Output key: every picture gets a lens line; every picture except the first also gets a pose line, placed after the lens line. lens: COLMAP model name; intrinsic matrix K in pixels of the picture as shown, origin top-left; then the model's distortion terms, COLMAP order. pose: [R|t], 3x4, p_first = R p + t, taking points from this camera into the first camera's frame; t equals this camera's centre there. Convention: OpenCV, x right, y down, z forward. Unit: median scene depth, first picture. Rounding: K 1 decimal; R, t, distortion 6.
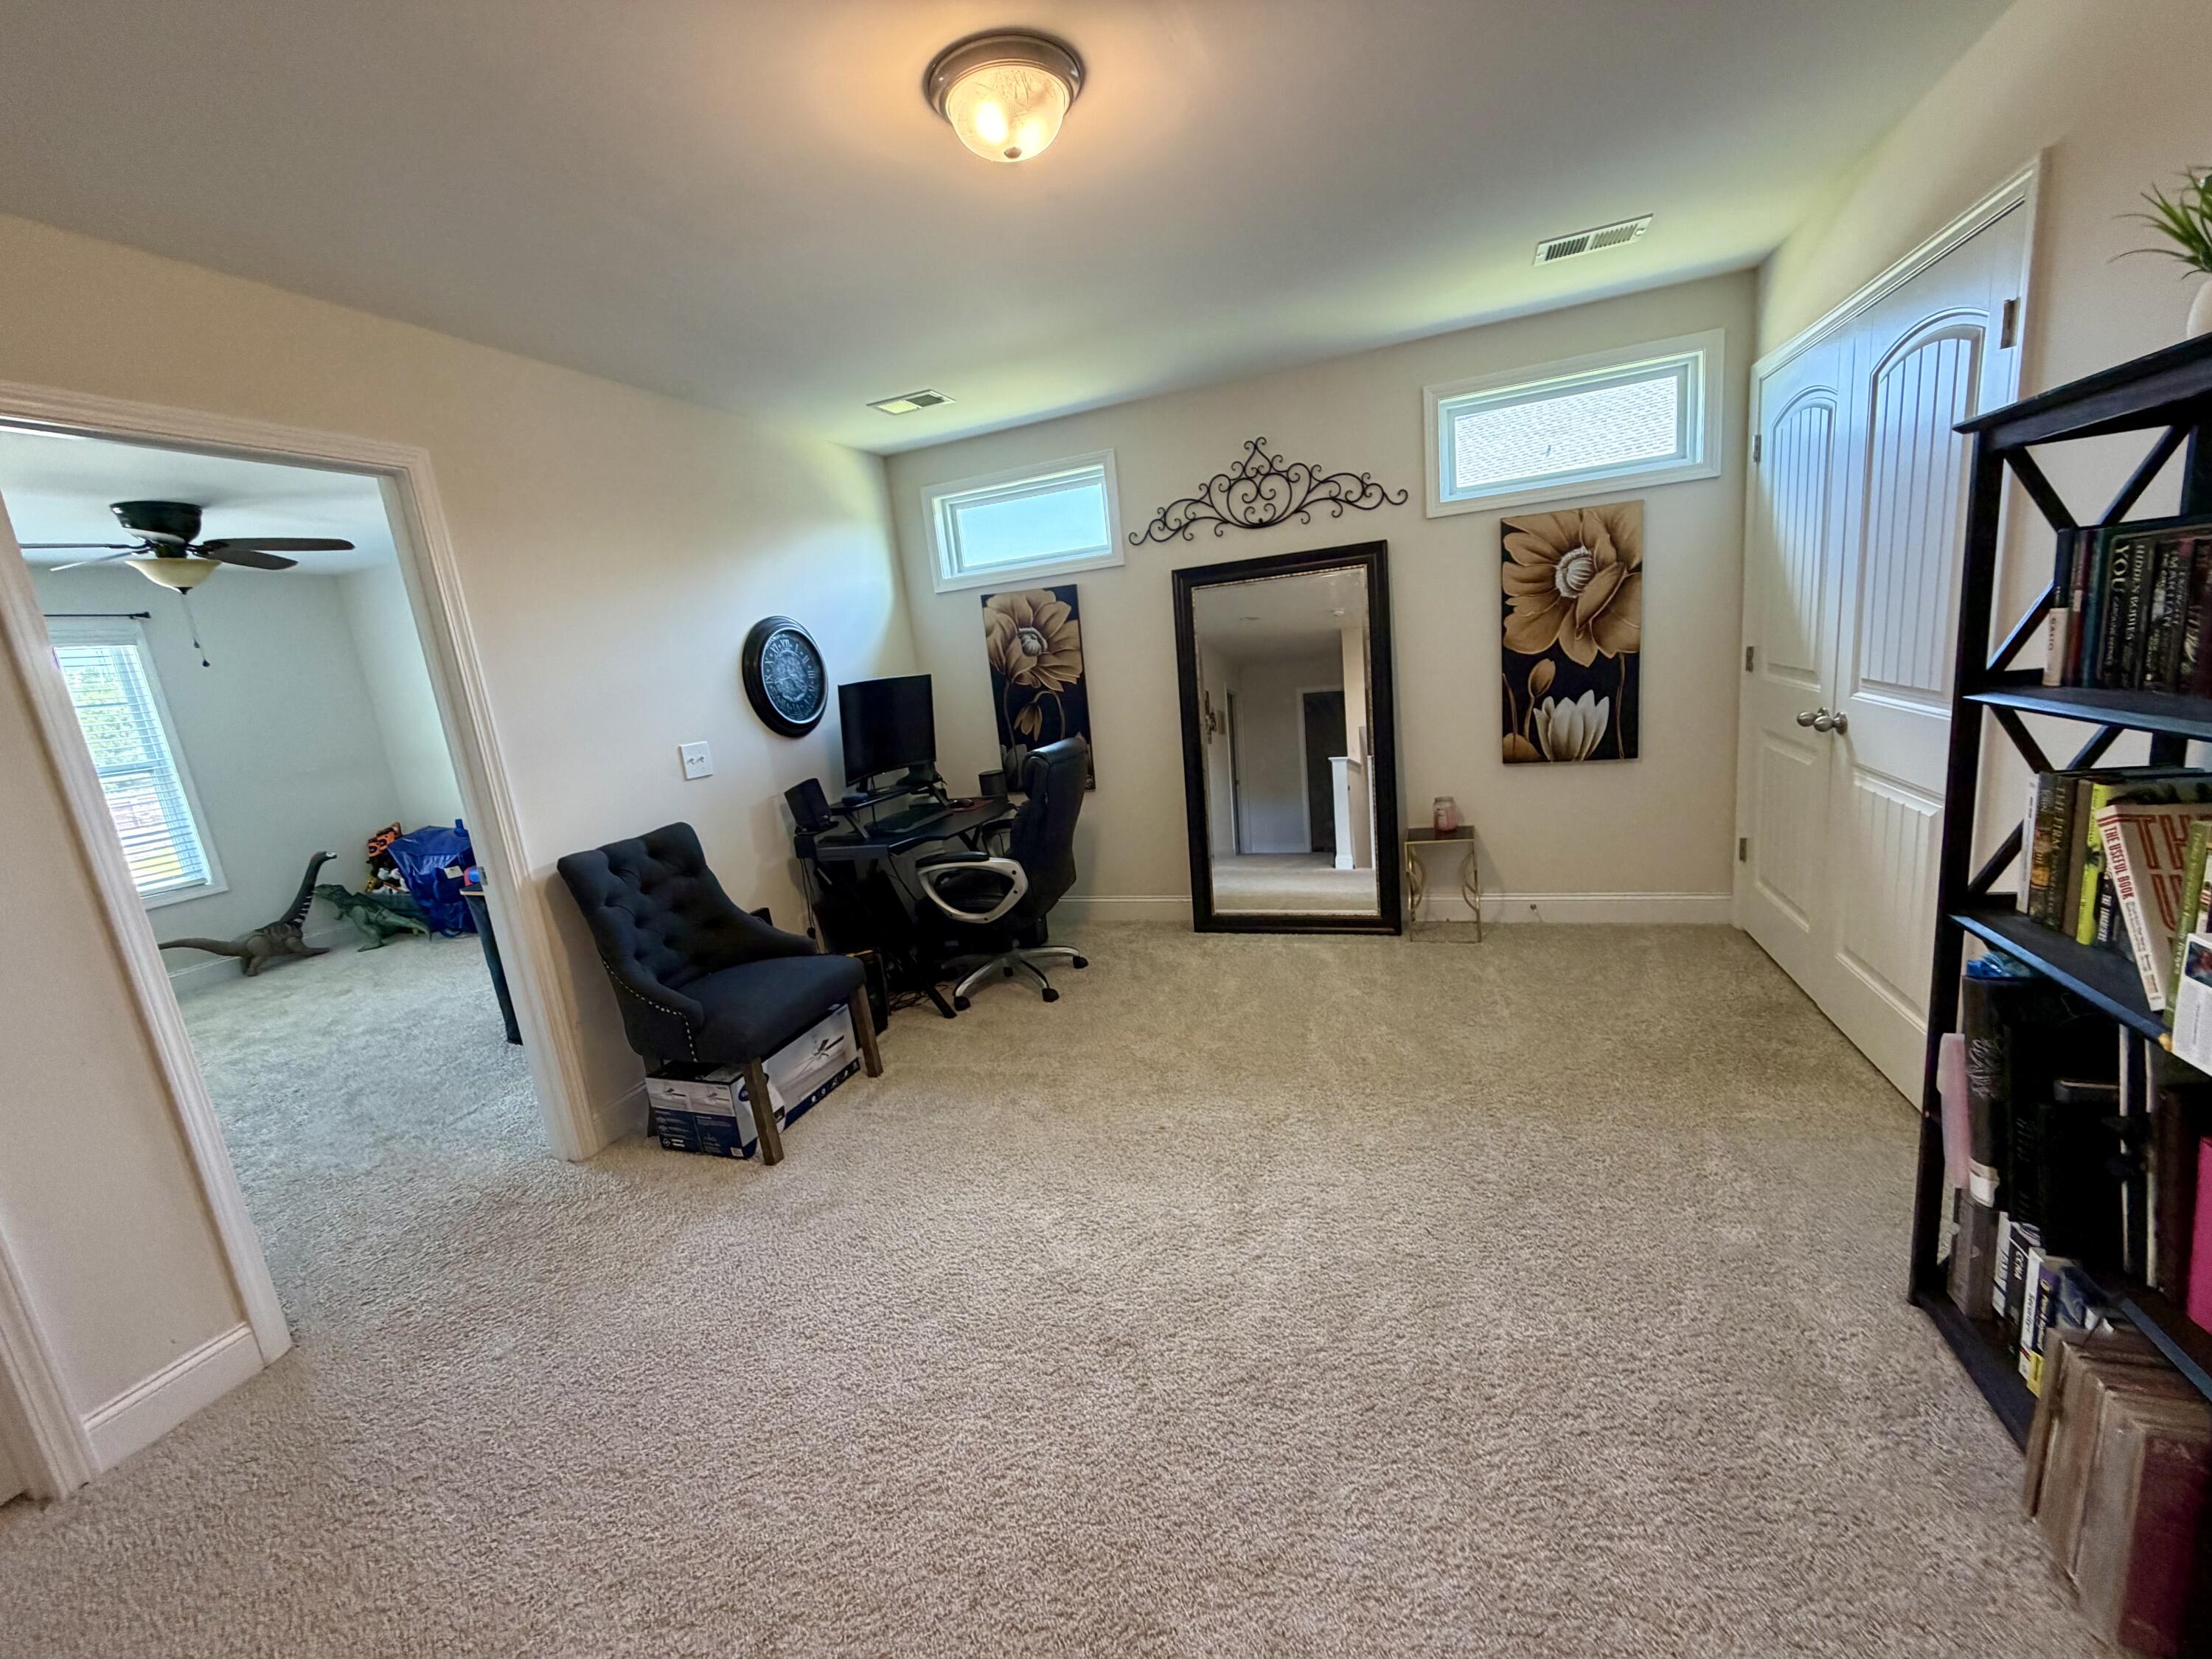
lens RADIAL K [[888.6, 0, 1106.0], [0, 888.6, 829.5], [0, 0, 1]] dist [-0.001500, -0.000171]
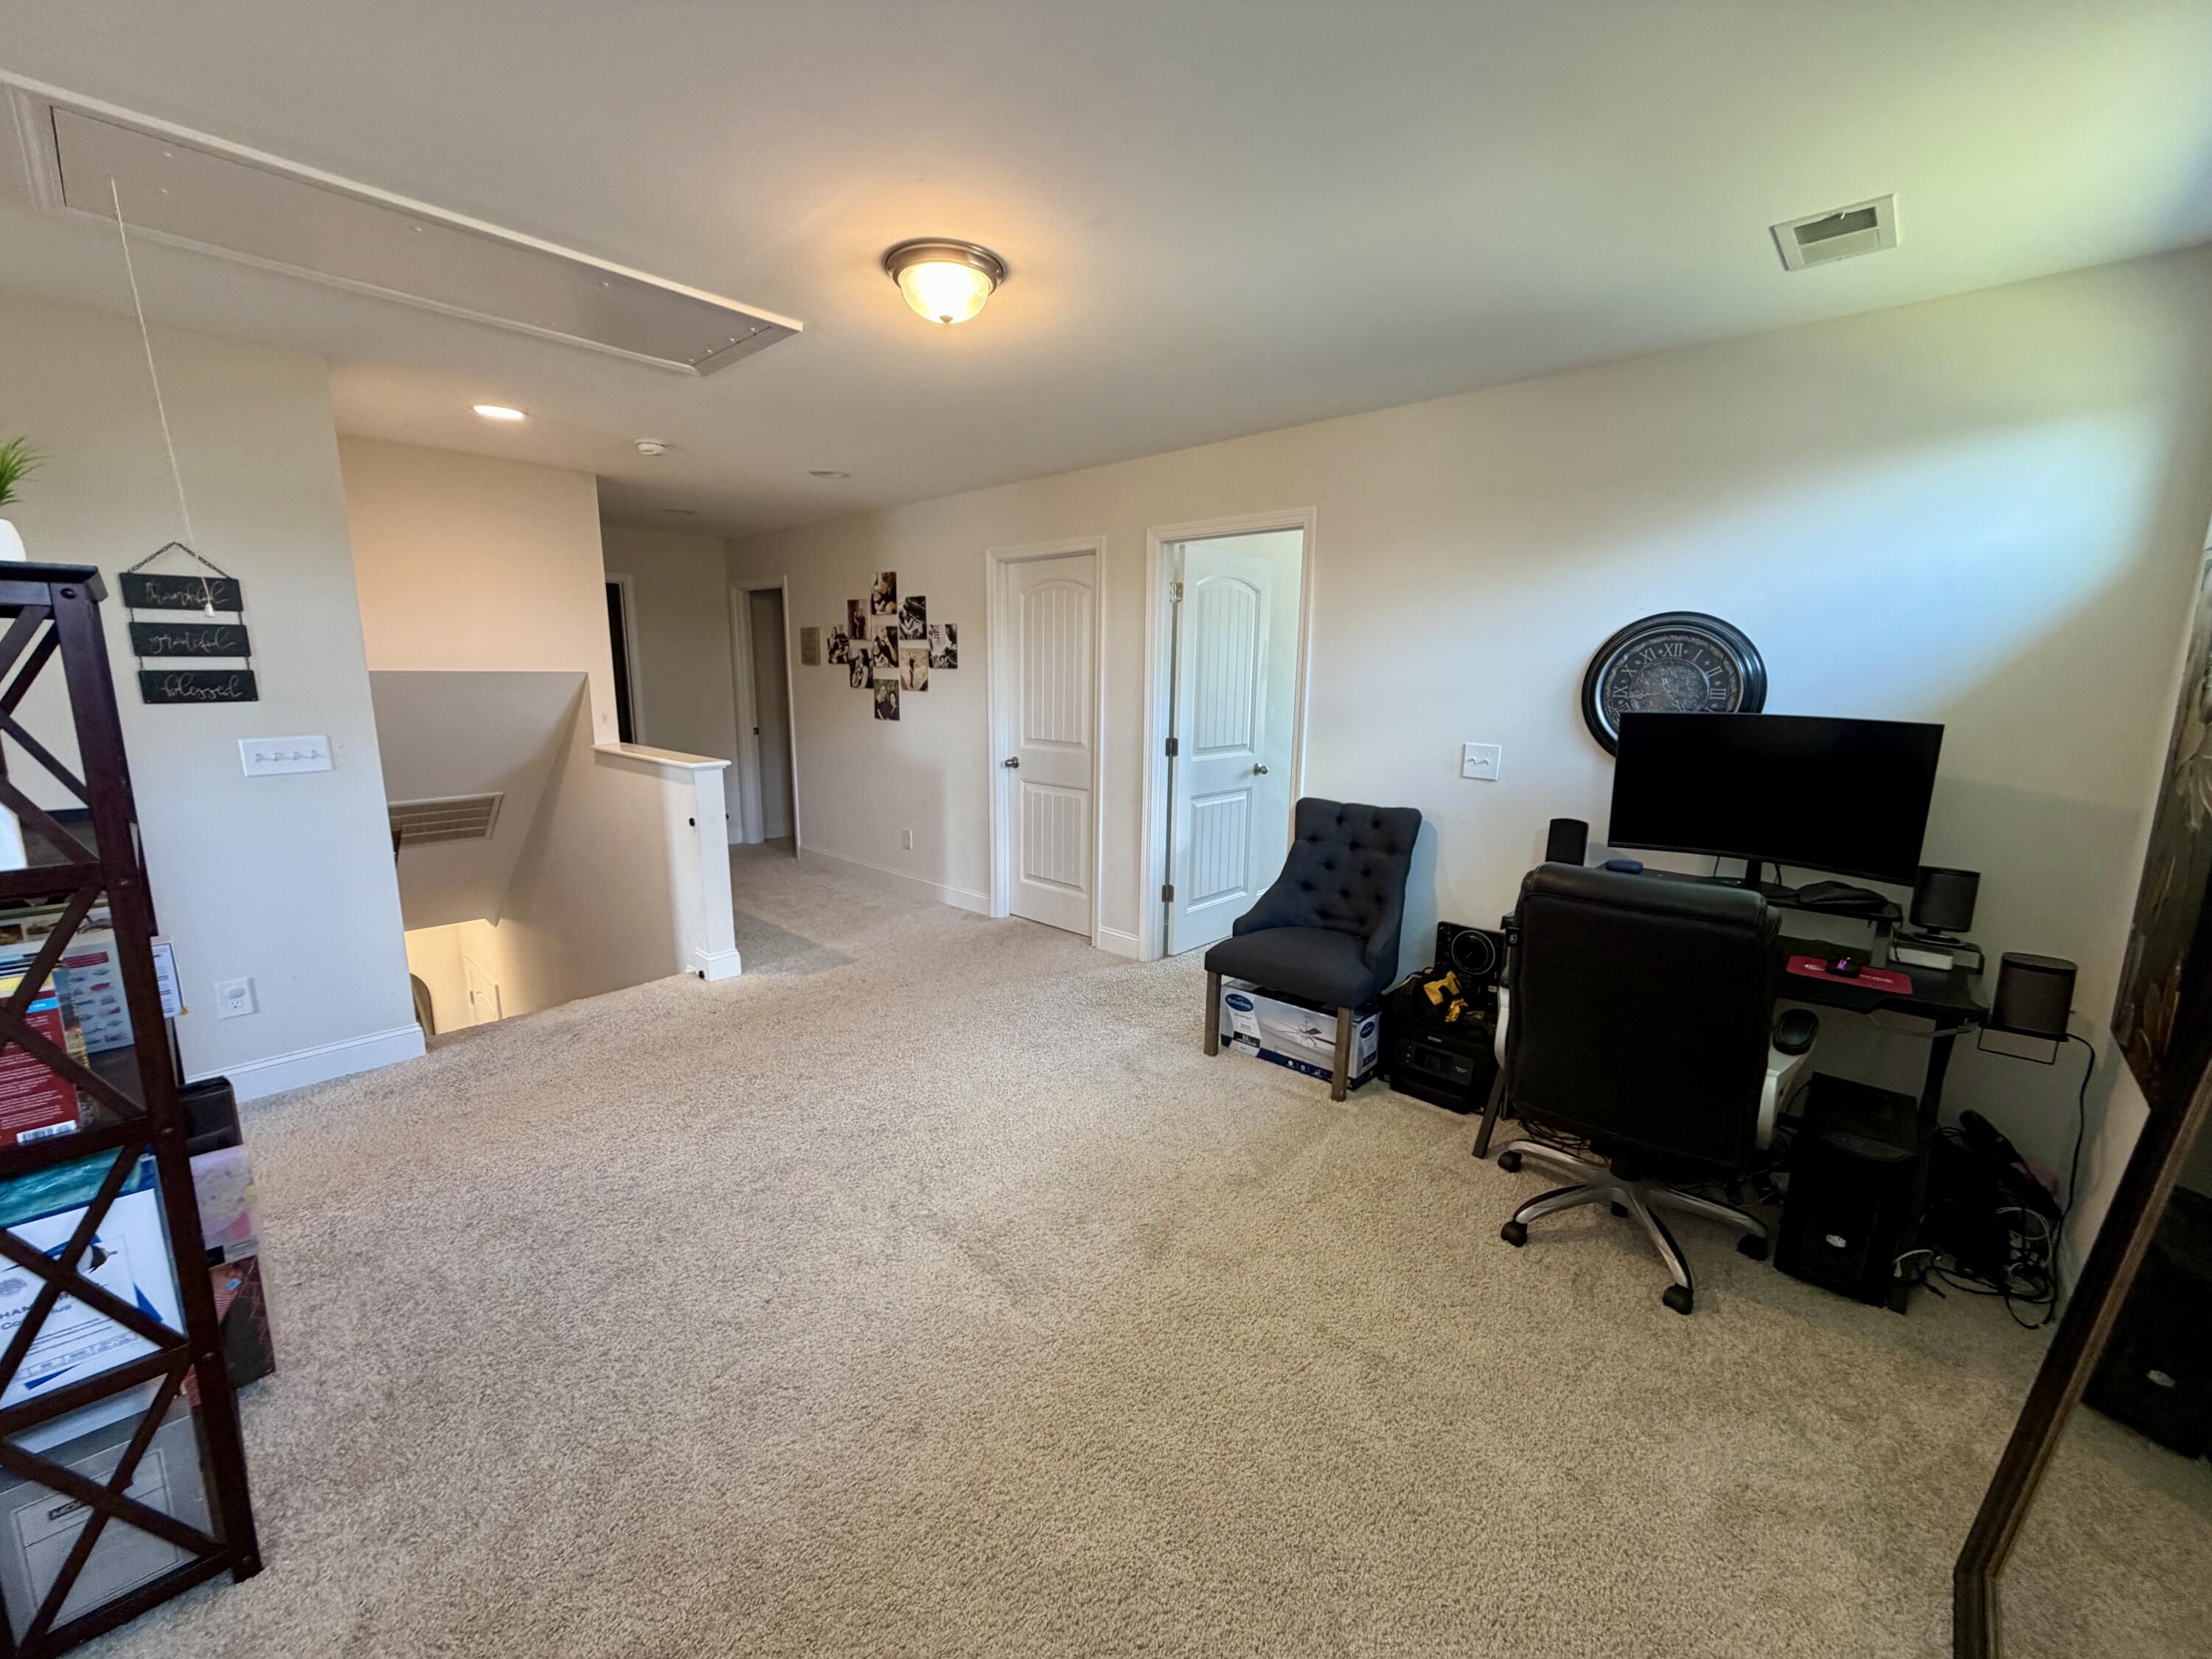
lens RADIAL K [[879.7, 0, 1106.0], [0, 879.7, 829.5], [0, 0, 1]] dist [0.011175, -0.000024]
pose [[-0.386095, 0.262687, -0.884266, 0.606375], [-0.161009, 0.924691, 0.344997, -0.285999], [0.908299, 0.275576, -0.314723, 0.969092]]
